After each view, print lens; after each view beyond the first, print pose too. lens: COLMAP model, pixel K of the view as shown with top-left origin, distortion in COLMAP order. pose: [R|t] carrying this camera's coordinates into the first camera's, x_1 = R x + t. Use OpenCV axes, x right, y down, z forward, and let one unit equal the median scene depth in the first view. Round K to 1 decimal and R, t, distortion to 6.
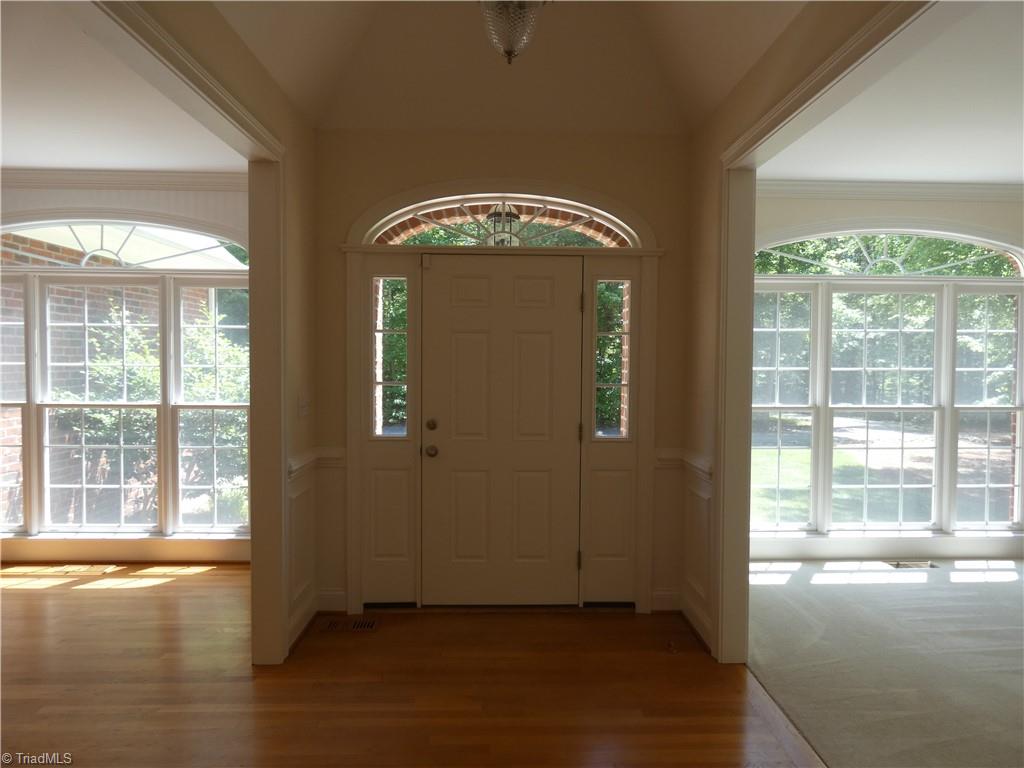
lens RADIAL K [[612.8, 0, 510.7], [0, 612.8, 377.9], [0, 0, 1]] dist [0.000955, -0.005083]
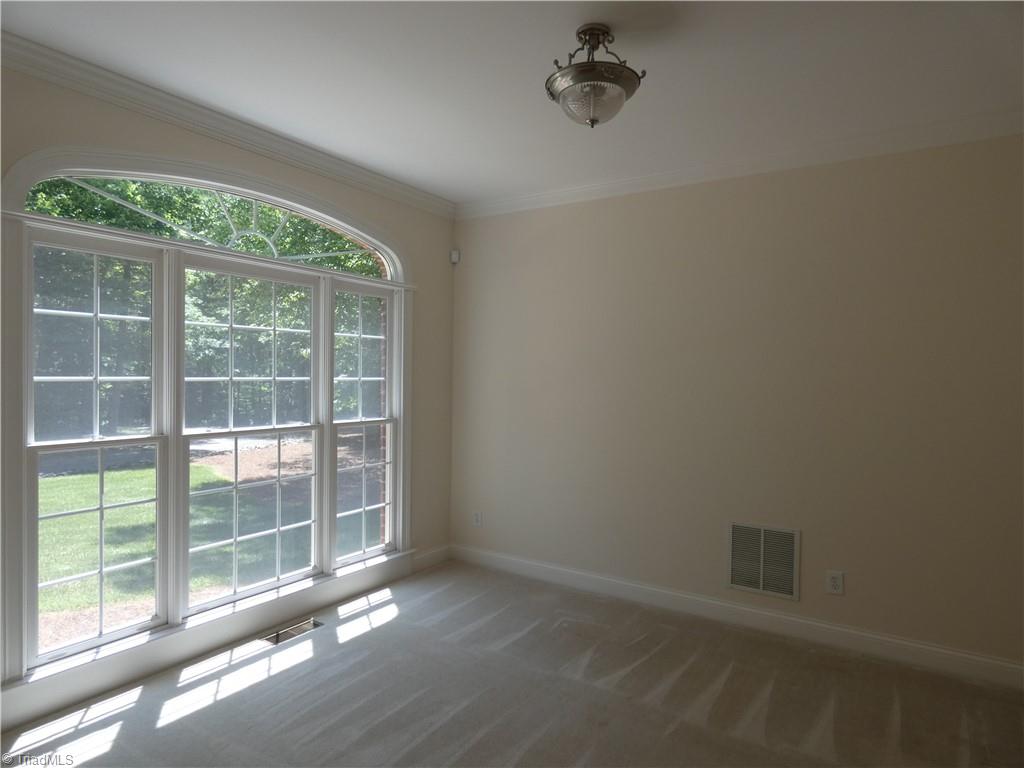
lens RADIAL K [[611.3, 0, 513.9], [0, 611.3, 382.6], [0, 0, 1]] dist [0.000238, -0.000732]
pose [[0.563456, -0.008308, 0.826104, 0.167805], [0.014328, 0.999897, 0.000283, -0.005720], [-0.826022, 0.011677, 0.563517, 0.315407]]
